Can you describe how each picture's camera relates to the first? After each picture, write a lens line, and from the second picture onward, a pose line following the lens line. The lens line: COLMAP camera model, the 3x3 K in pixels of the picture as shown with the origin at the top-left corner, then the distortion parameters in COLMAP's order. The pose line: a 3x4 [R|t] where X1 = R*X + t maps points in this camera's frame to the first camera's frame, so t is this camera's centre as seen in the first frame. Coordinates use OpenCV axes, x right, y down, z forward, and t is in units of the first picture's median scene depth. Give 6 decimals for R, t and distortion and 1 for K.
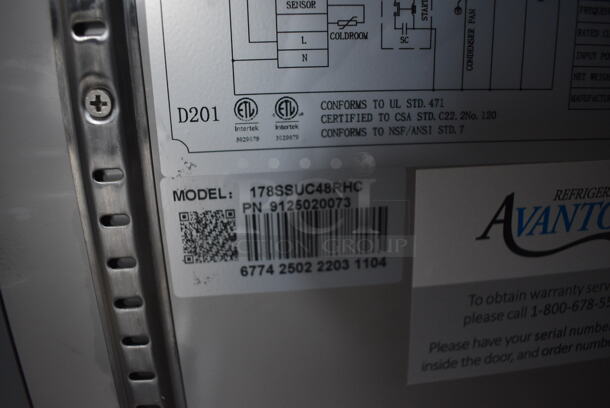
lens RADIAL K [[470.0, 0, 302.1], [0, 470.0, 208.8], [0, 0, 1]] dist [-0.082573, 0.005203]
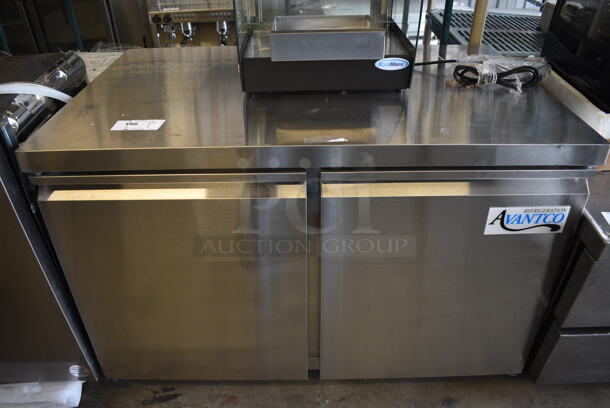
lens RADIAL K [[470.0, 0, 304.1], [0, 470.0, 203.5], [0, 0, 1]] dist [-0.082573, 0.005203]
pose [[0.984742, 0.096322, -0.144931, -0.309057], [-0.042518, 0.940776, 0.336351, -0.962619], [0.168746, -0.325056, 0.930518, -1.721279]]
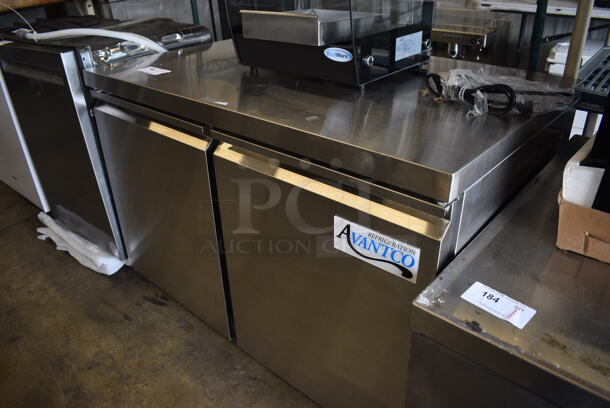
lens RADIAL K [[470.0, 0, 305.6], [0, 470.0, 204.4], [0, 0, 1]] dist [-0.082573, 0.005203]
pose [[0.617949, 0.380458, -0.688034, 1.989484], [-0.178197, 0.920120, 0.348749, -0.942294], [0.765758, -0.092903, 0.636383, -0.635991]]
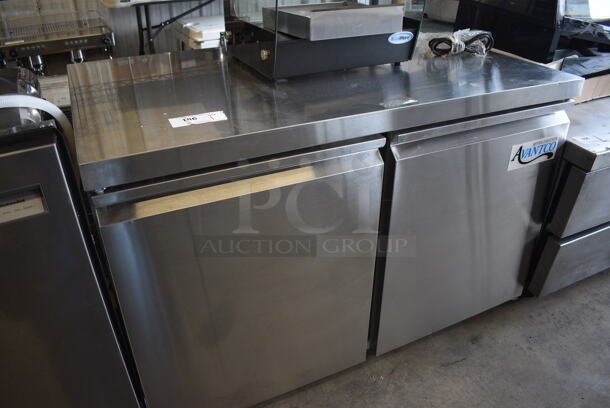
lens RADIAL K [[470.0, 0, 309.3], [0, 470.0, 205.3], [0, 0, 1]] dist [-0.082573, 0.005203]
pose [[0.962785, -0.126816, 0.238669, -1.837729], [0.055151, 0.956685, 0.285854, -0.660599], [-0.264582, -0.262053, 0.928076, -1.715118]]
